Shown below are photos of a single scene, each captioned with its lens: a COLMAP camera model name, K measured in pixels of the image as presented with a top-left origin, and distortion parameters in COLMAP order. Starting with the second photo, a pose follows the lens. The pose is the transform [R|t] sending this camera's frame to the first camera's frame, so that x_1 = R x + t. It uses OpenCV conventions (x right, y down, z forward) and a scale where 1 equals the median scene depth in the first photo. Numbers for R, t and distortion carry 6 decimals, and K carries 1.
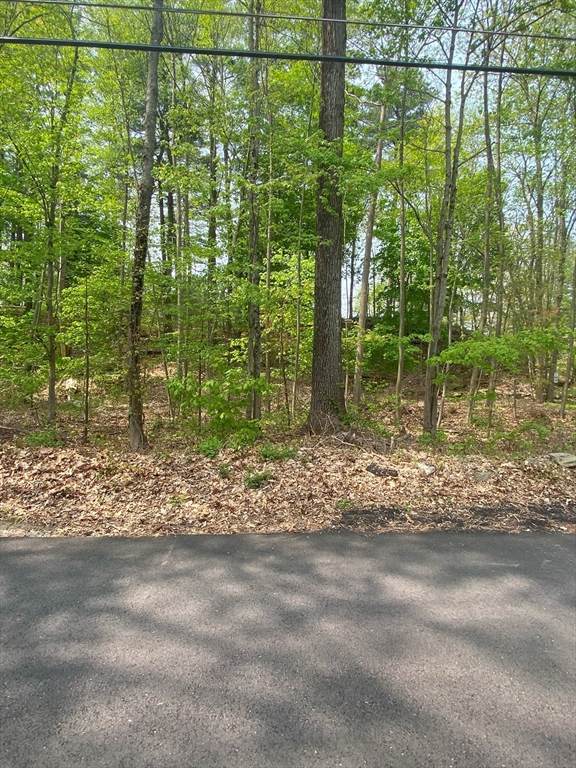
lens RADIAL K [[472.7, 0, 288.0], [0, 472.7, 384.0], [0, 0, 1]] dist [-0.005147, -0.001481]
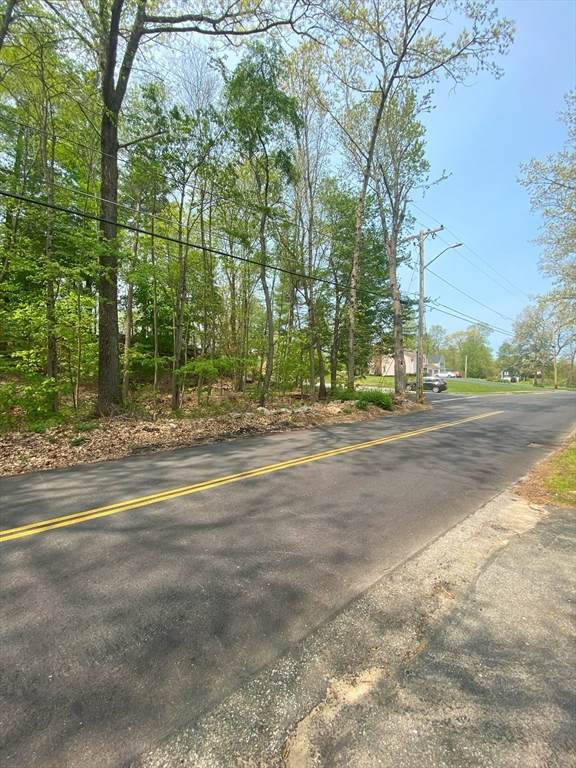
lens RADIAL K [[298.6, 0, 288.0], [0, 298.6, 384.0], [0, 0, 1]] dist [0.001276, -0.000045]
pose [[0.794515, -0.027203, 0.606635, -0.103416], [0.025757, 0.999607, 0.011092, -0.006478], [-0.606699, 0.006813, 0.794903, -0.361206]]
